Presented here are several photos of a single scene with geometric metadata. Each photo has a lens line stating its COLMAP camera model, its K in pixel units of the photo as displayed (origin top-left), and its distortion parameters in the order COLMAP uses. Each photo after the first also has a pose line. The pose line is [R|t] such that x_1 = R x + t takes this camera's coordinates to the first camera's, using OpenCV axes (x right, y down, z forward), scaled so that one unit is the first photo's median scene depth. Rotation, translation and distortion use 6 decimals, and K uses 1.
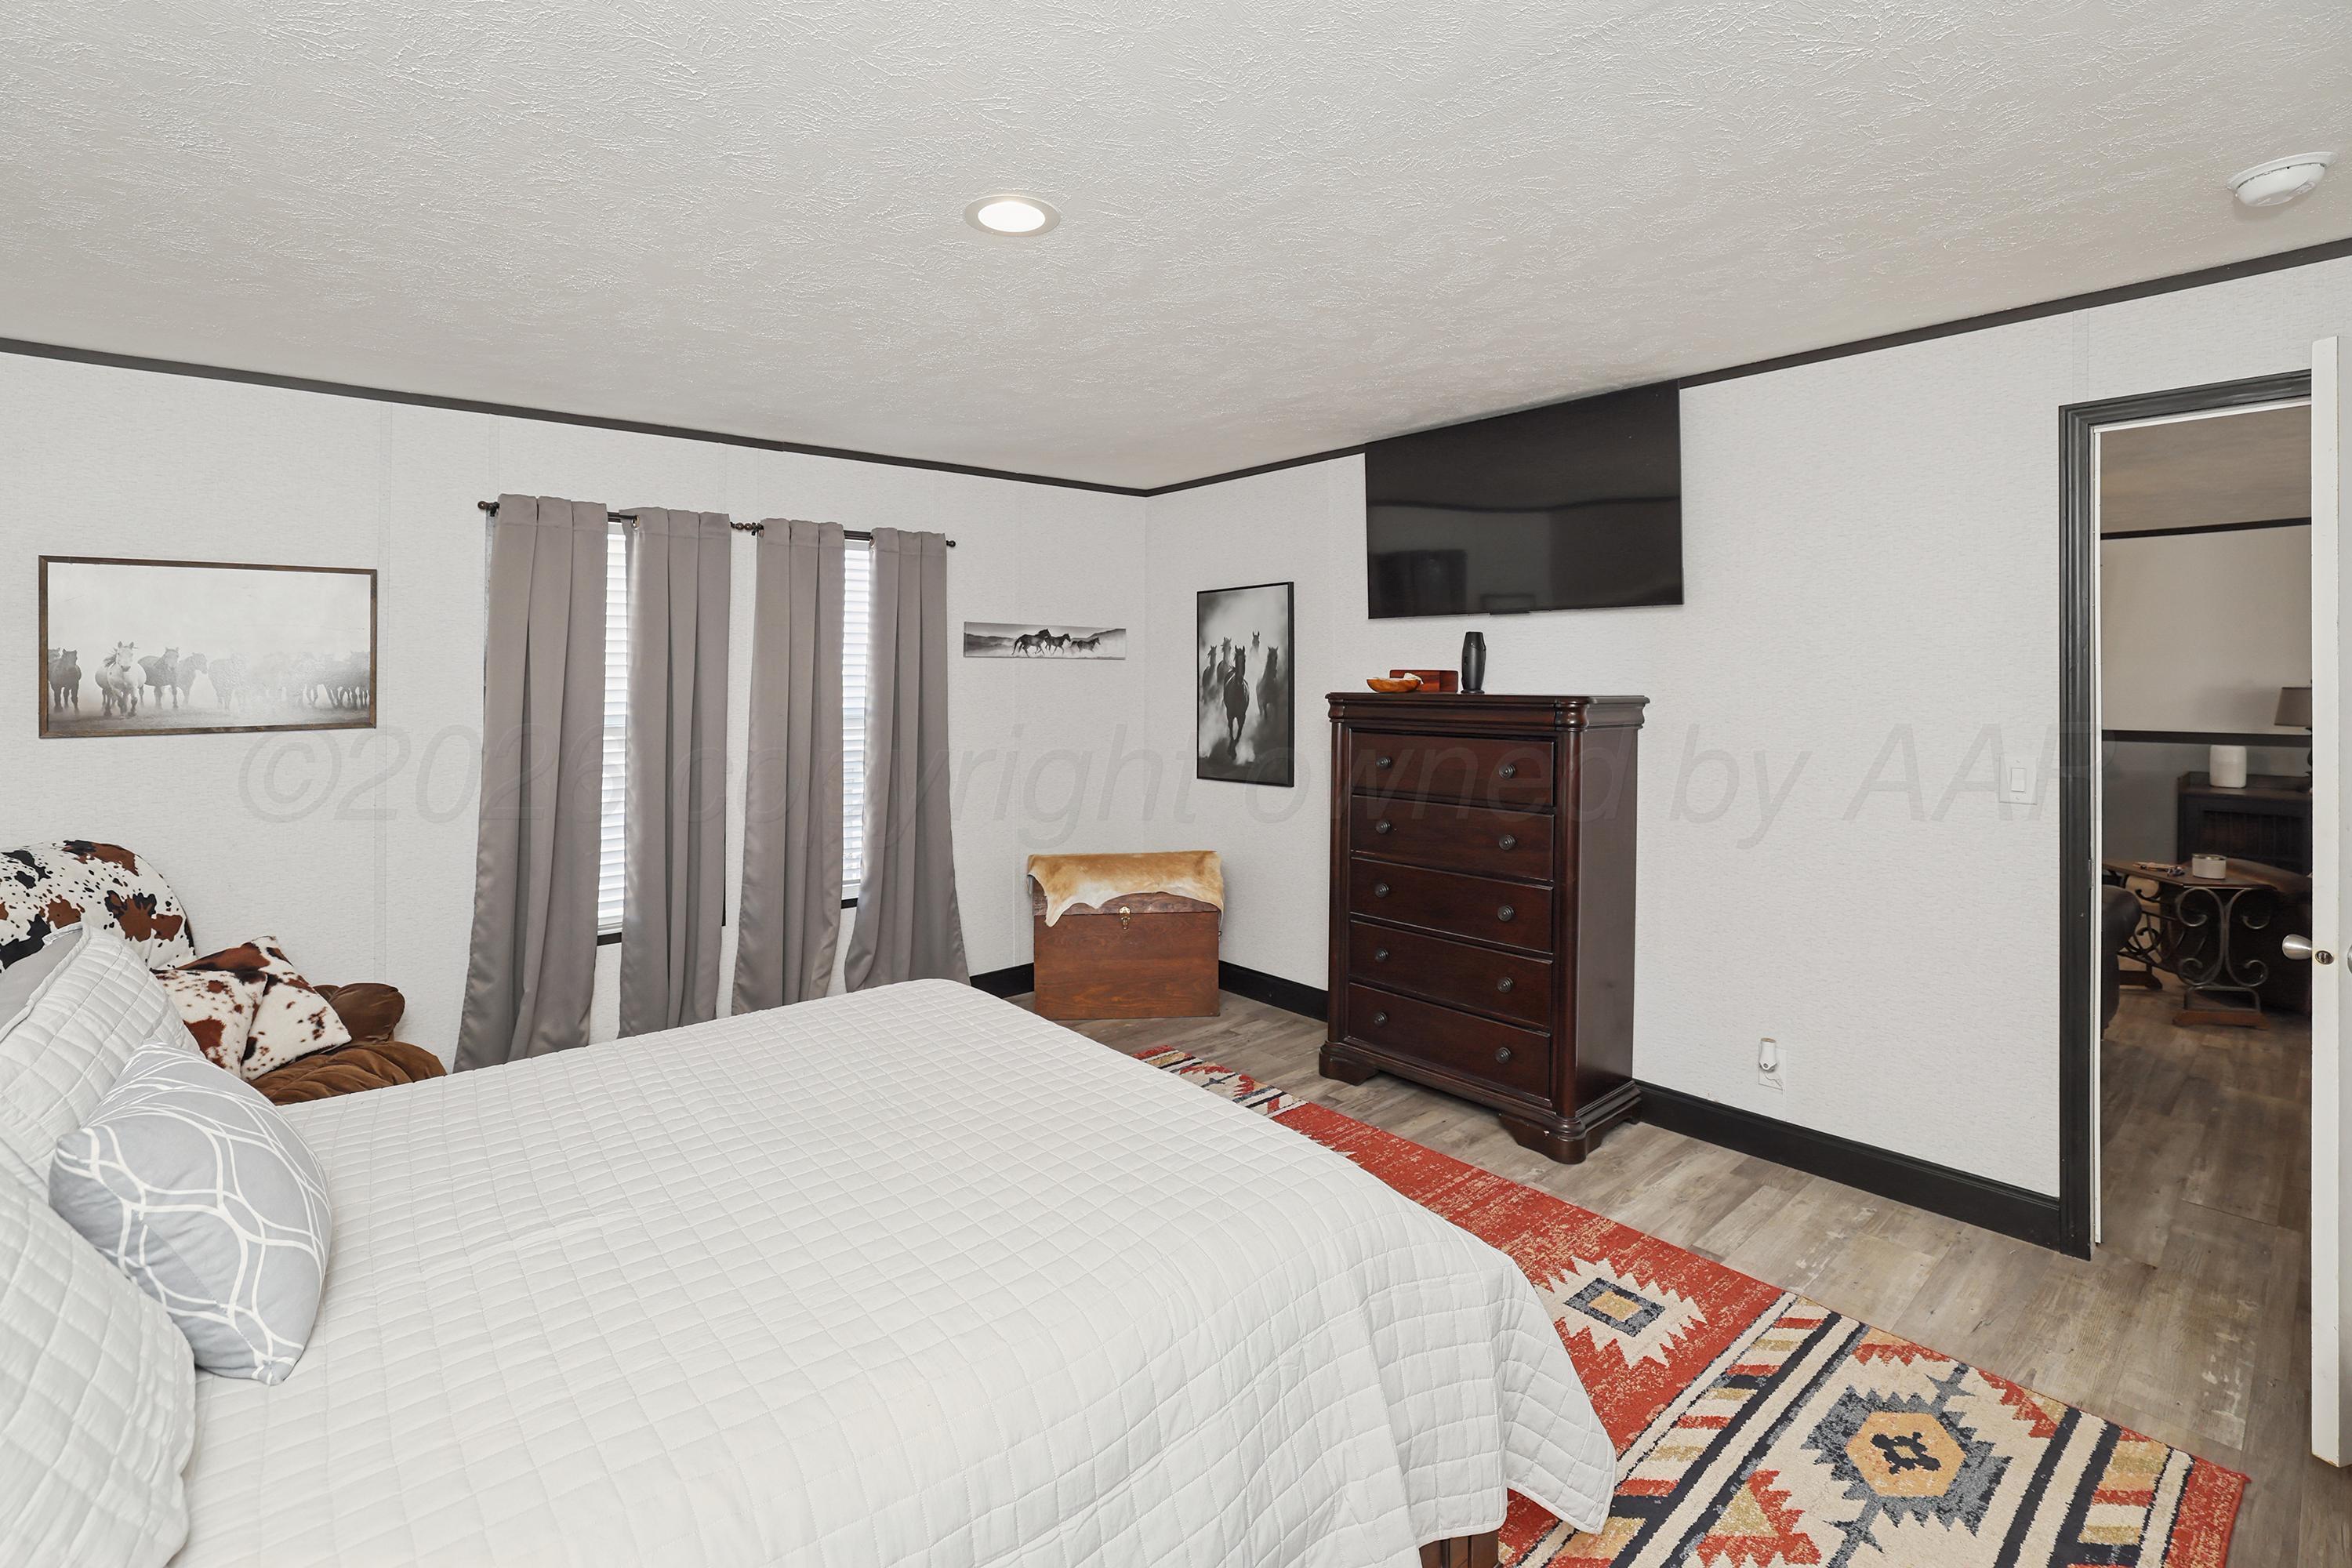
lens RADIAL K [[1052.5, 0, 1147.4], [0, 1052.5, 671.9], [0, 0, 1]] dist [-0.049408, 0.019574]
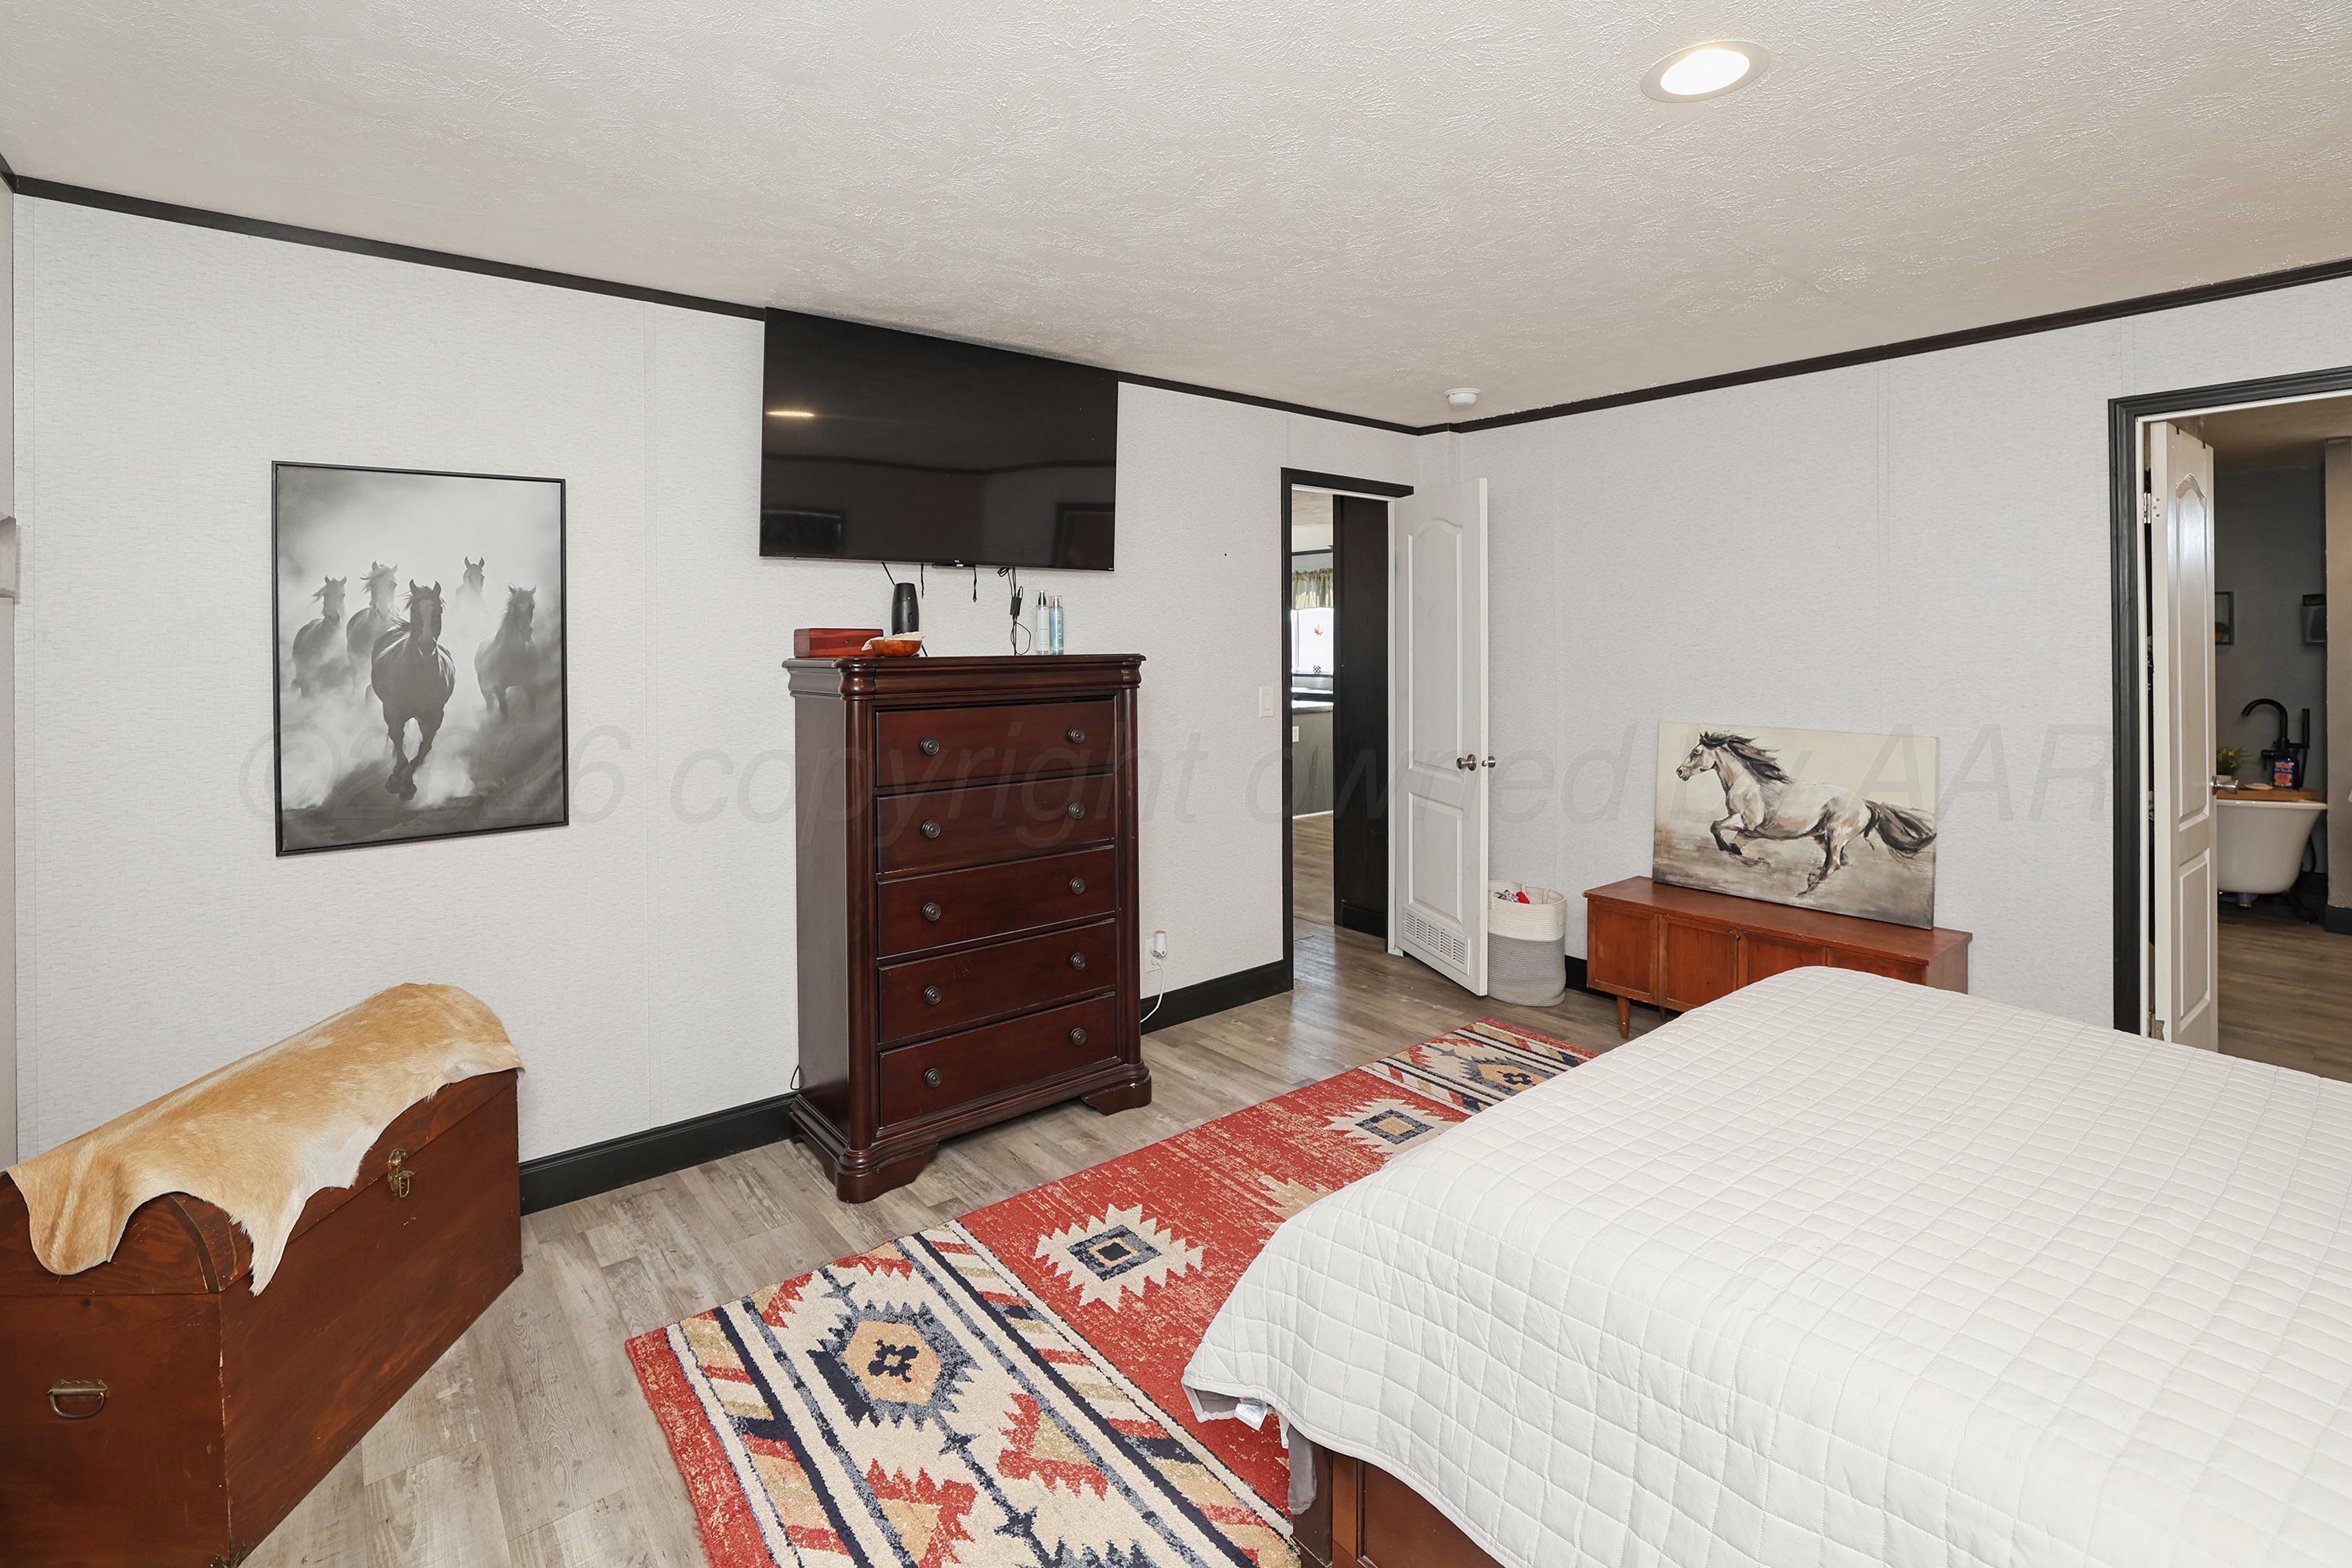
lens RADIAL K [[1052.5, 0, 1147.4], [0, 1052.5, 671.9], [0, 0, 1]] dist [-0.049408, 0.019574]
pose [[0.036333, -0.021589, 0.999107, -0.534226], [0.005422, 0.999756, 0.021406, 0.014637], [-0.999325, 0.004639, 0.036441, 0.803379]]
